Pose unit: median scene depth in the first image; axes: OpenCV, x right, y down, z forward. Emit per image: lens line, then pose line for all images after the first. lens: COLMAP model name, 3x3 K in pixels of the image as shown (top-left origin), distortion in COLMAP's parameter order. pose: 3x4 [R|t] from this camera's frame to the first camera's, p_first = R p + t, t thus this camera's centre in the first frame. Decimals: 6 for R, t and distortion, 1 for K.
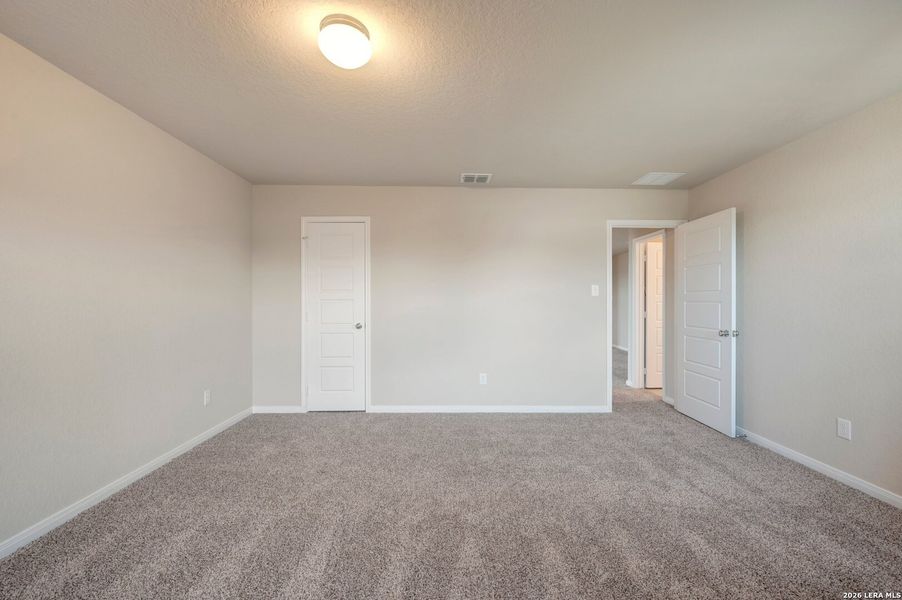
lens RADIAL K [[357.1, 0, 453.3], [0, 357.1, 299.9], [0, 0, 1]] dist [0.000069, -0.000618]
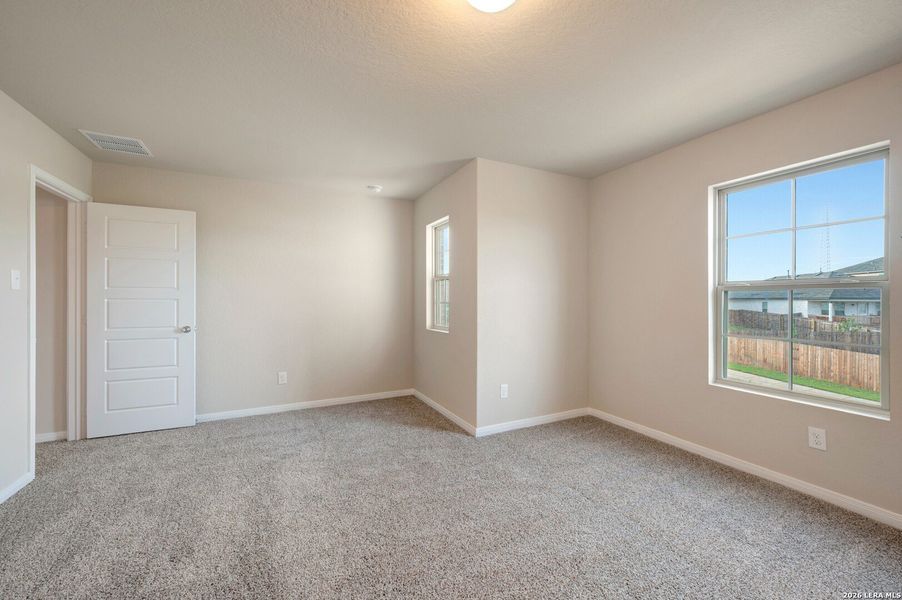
lens RADIAL K [[357.1, 0, 453.3], [0, 357.1, 299.9], [0, 0, 1]] dist [0.000069, -0.000618]
pose [[-0.428248, -0.002738, 0.903657, -0.507761], [-0.002453, 0.999995, 0.001867, 0.002832], [-0.903658, -0.001417, -0.428252, 0.731636]]
